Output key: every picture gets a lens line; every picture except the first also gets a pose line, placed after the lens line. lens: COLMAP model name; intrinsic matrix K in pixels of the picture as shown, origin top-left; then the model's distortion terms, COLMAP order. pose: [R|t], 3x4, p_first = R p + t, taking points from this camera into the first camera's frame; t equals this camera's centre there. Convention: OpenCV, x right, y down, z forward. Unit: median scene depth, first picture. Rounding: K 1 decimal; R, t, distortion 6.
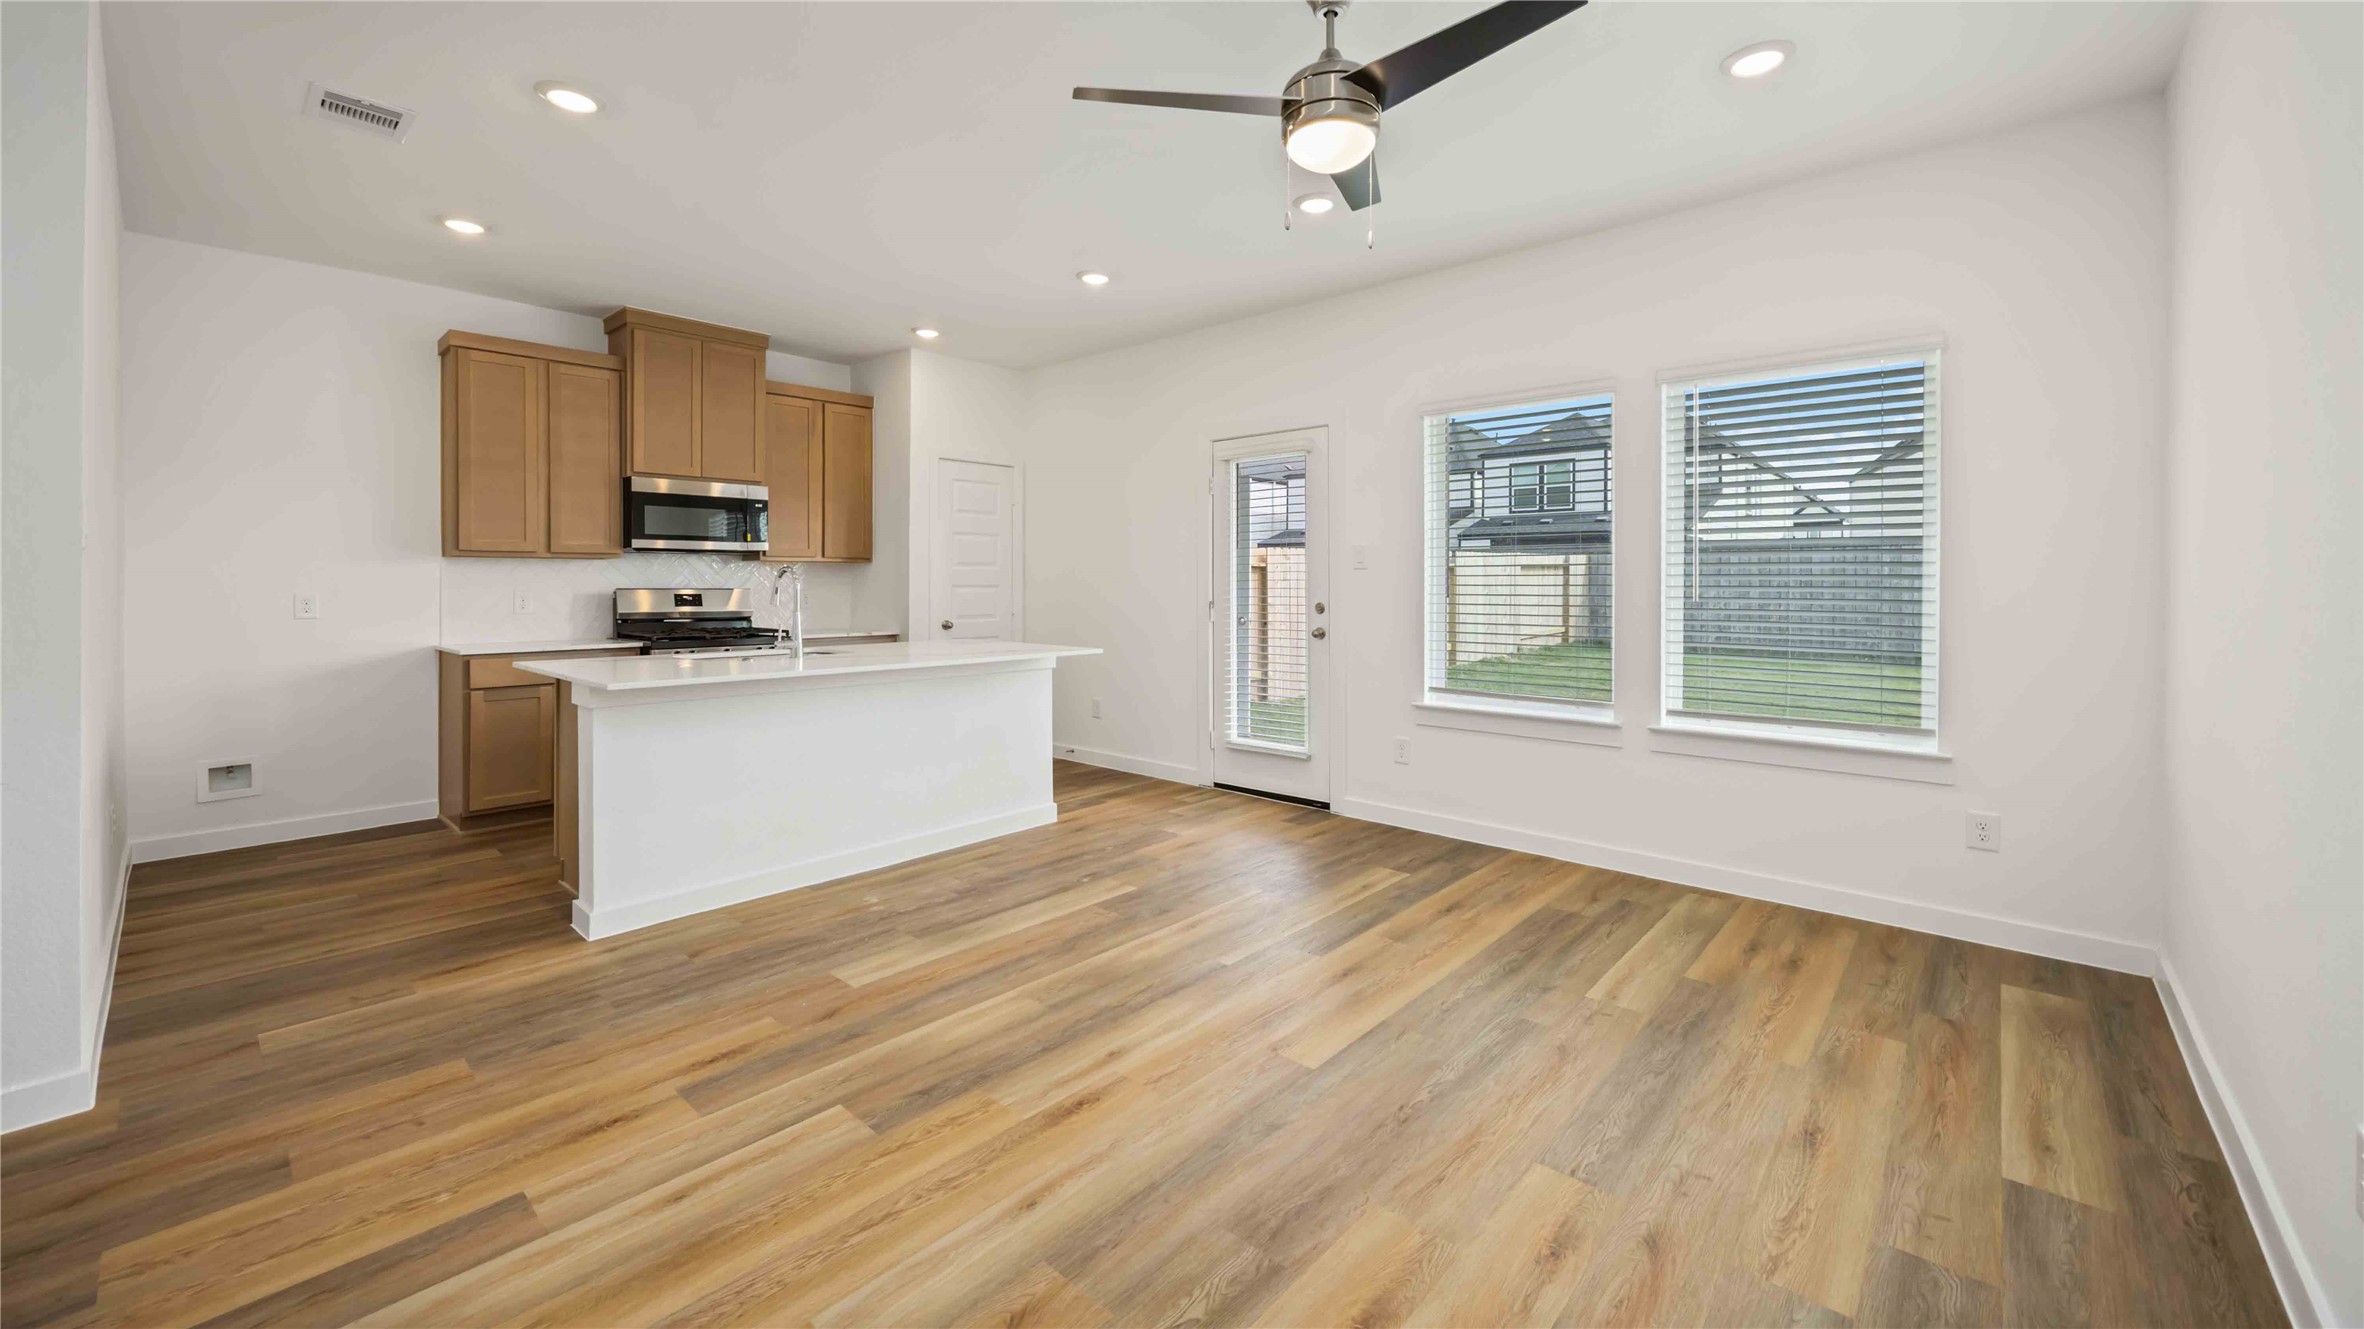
lens RADIAL K [[906.4, 0, 1153.9], [0, 906.4, 589.7], [0, 0, 1]] dist [-0.001907, 0.000200]
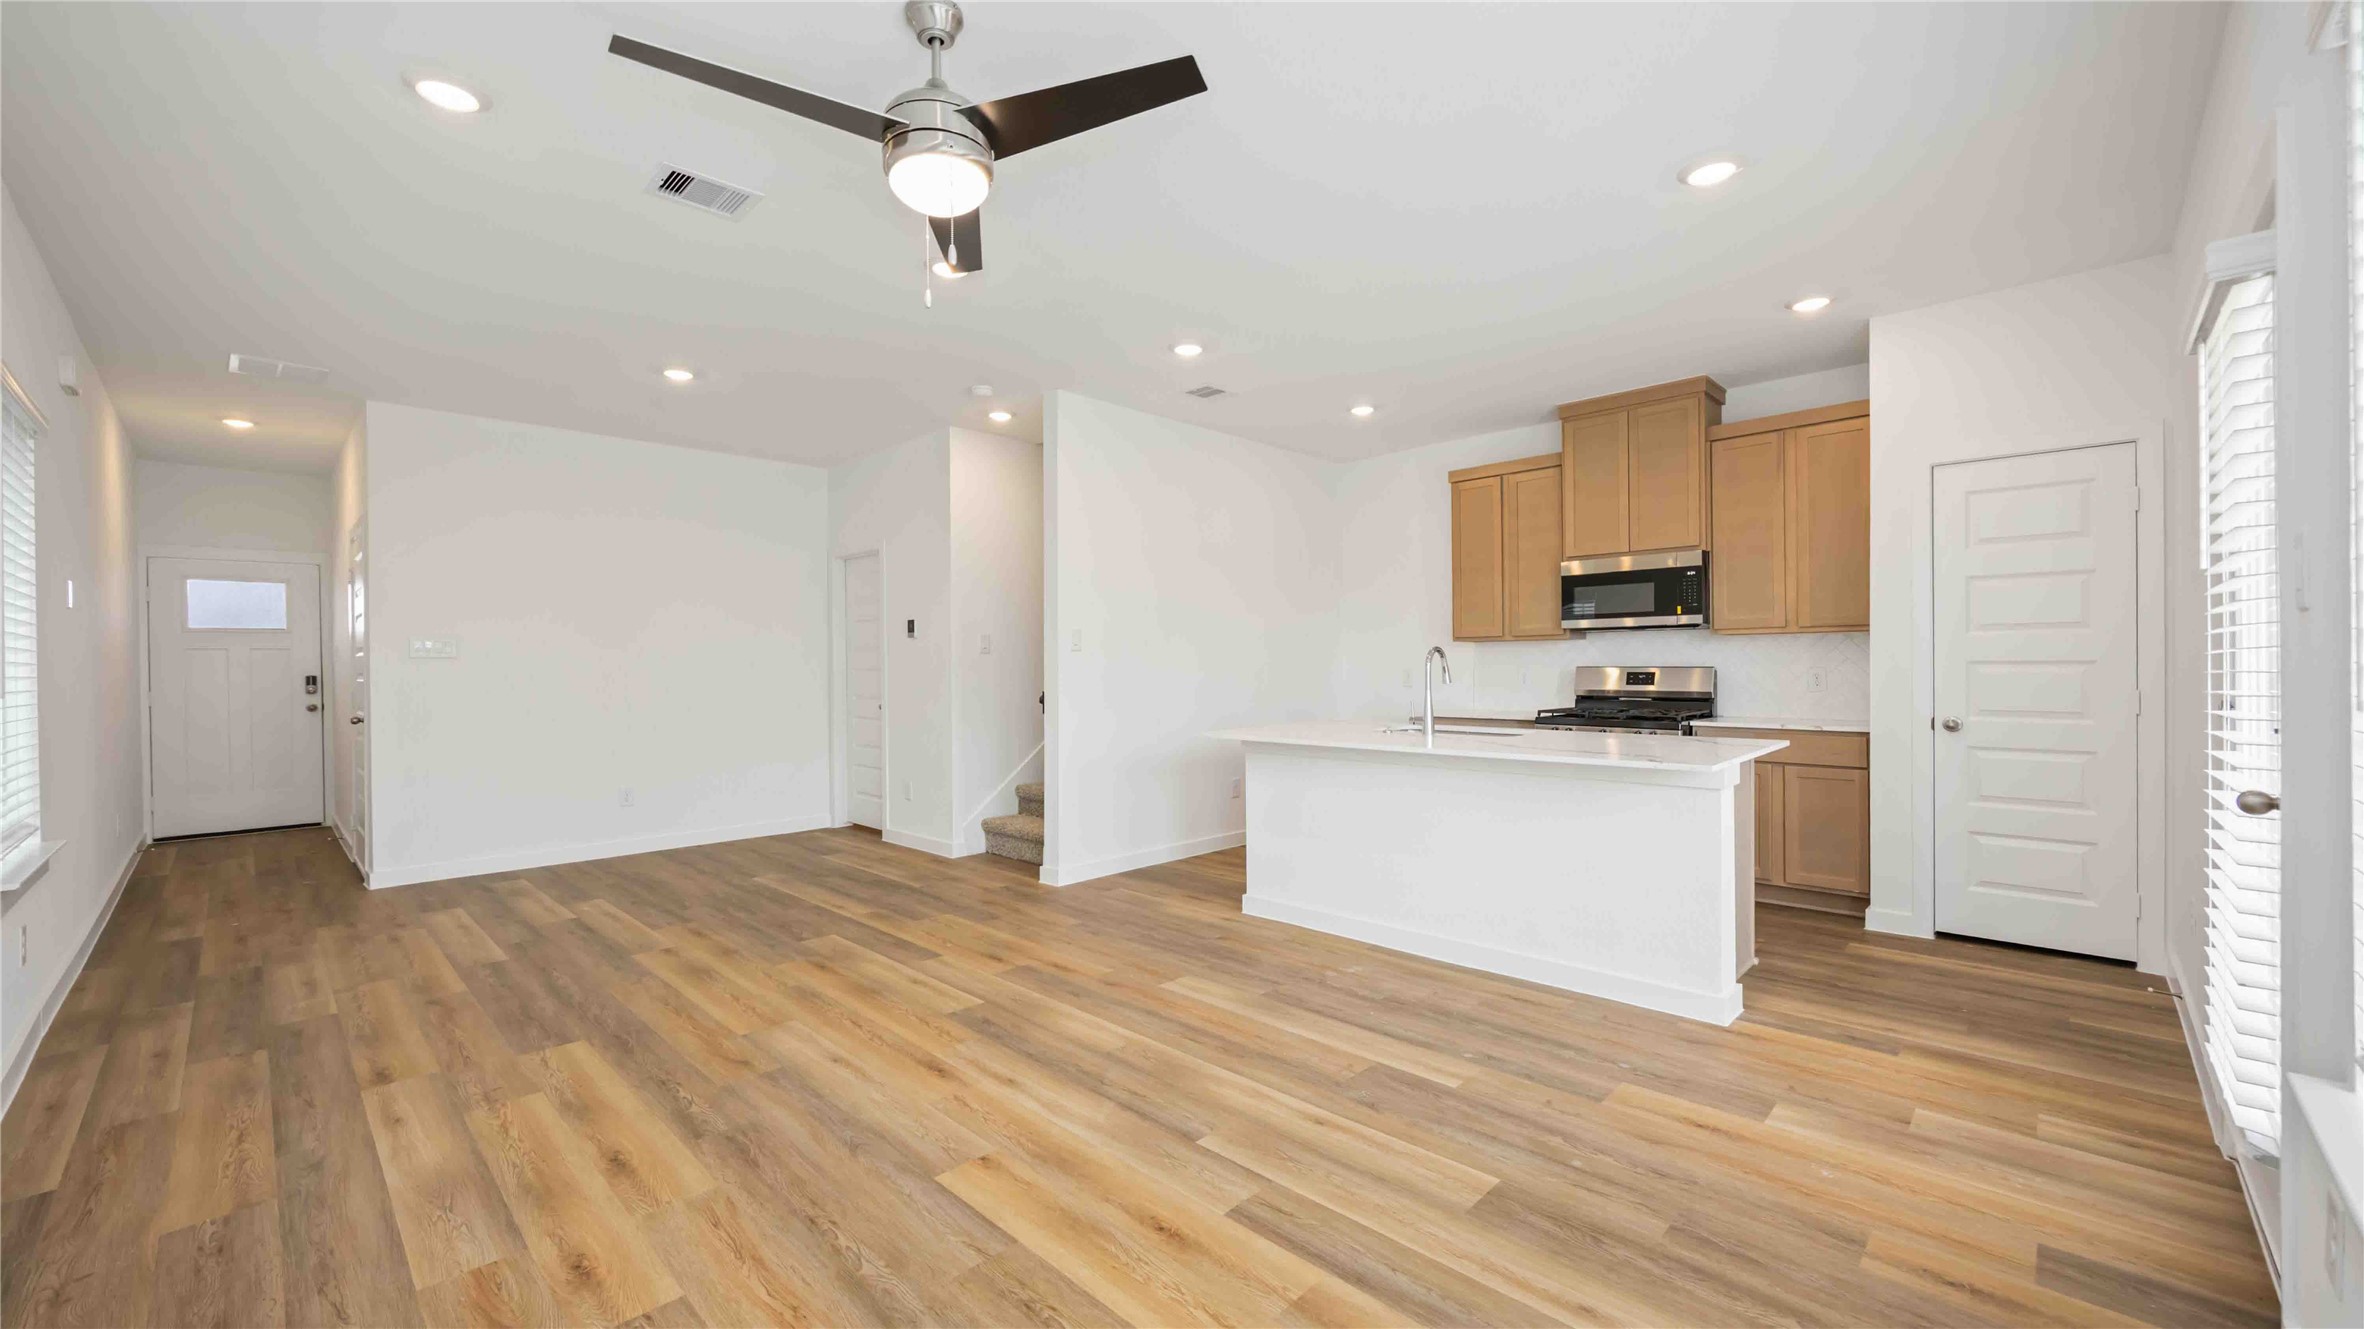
lens RADIAL K [[906.4, 0, 1188.9], [0, 906.4, 665.7], [0, 0, 1]] dist [-0.001907, 0.000200]
pose [[-0.014790, 0.000182, -0.999891, 0.963793], [0.001054, 0.999999, 0.000167, -0.006000], [0.999890, -0.001051, -0.014790, 1.102359]]
